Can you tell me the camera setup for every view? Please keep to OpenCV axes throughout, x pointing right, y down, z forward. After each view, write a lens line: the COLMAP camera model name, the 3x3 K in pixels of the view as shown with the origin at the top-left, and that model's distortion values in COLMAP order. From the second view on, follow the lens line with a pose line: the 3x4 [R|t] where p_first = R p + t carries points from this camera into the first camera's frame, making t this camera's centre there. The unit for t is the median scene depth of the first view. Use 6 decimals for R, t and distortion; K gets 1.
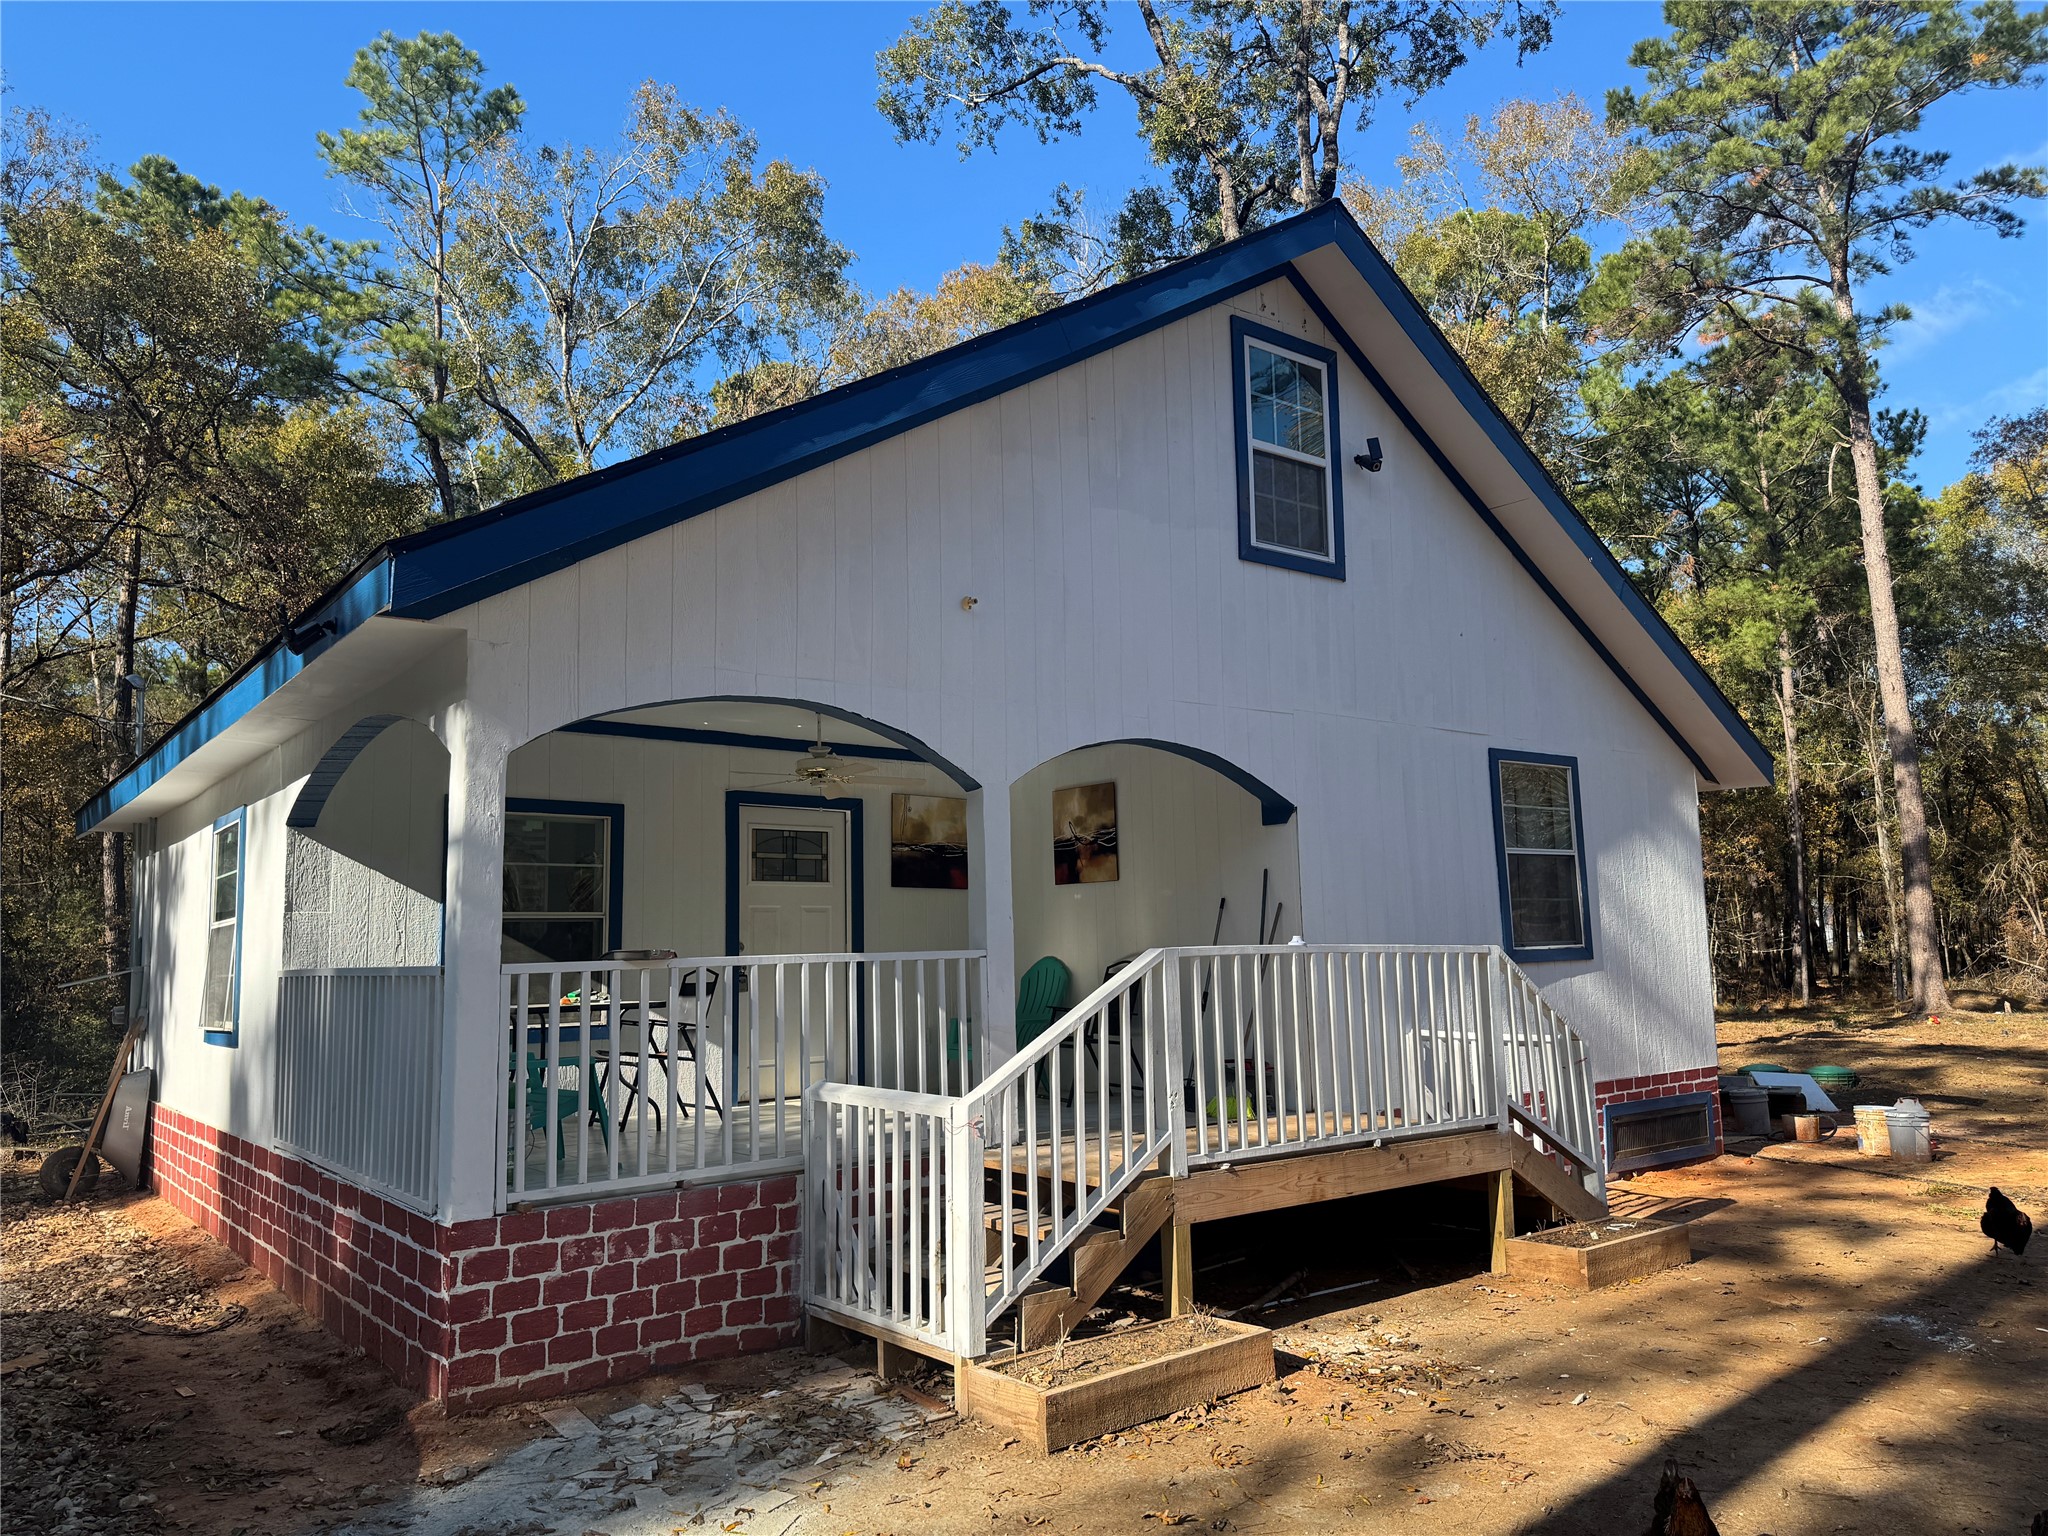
lens RADIAL K [[1439.7, 0, 1023.8], [0, 1439.7, 770.2], [0, 0, 1]] dist [0.007625, 0.000792]
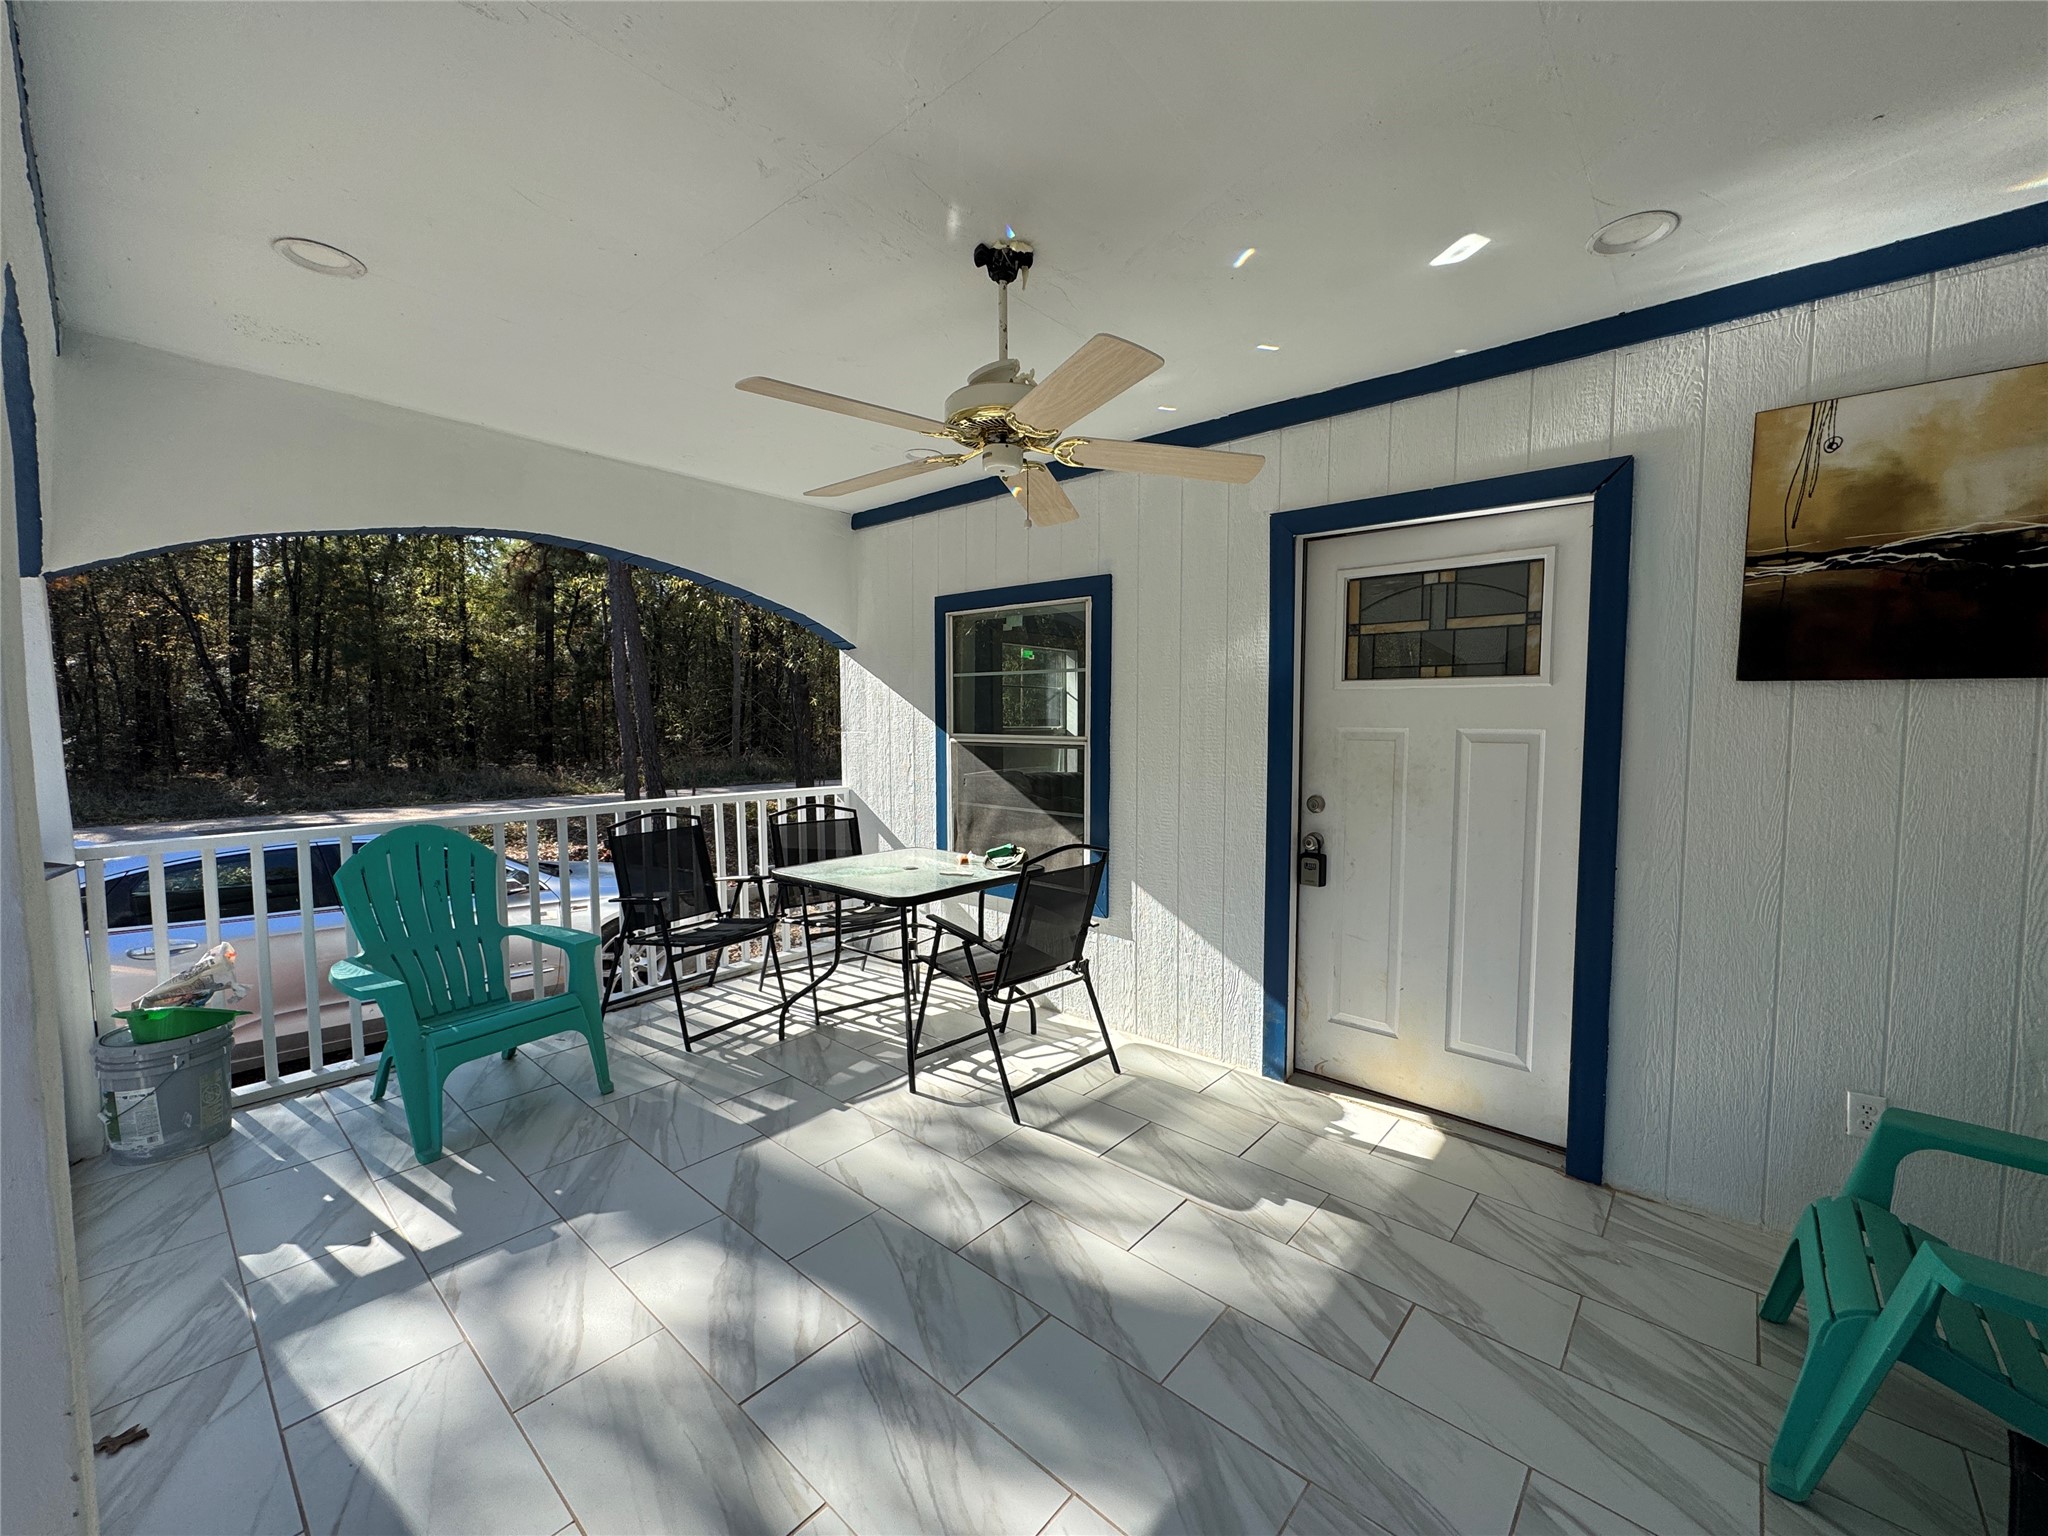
lens RADIAL K [[815.6, 0, 1024.0], [0, 815.6, 770.6], [0, 0, 1]] dist [-0.000720, -0.000265]
pose [[0.187849, 0.087251, -0.978315, 0.075419], [0.120916, 0.986416, 0.111191, 0.058609], [0.974727, -0.139181, 0.174747, 0.785750]]
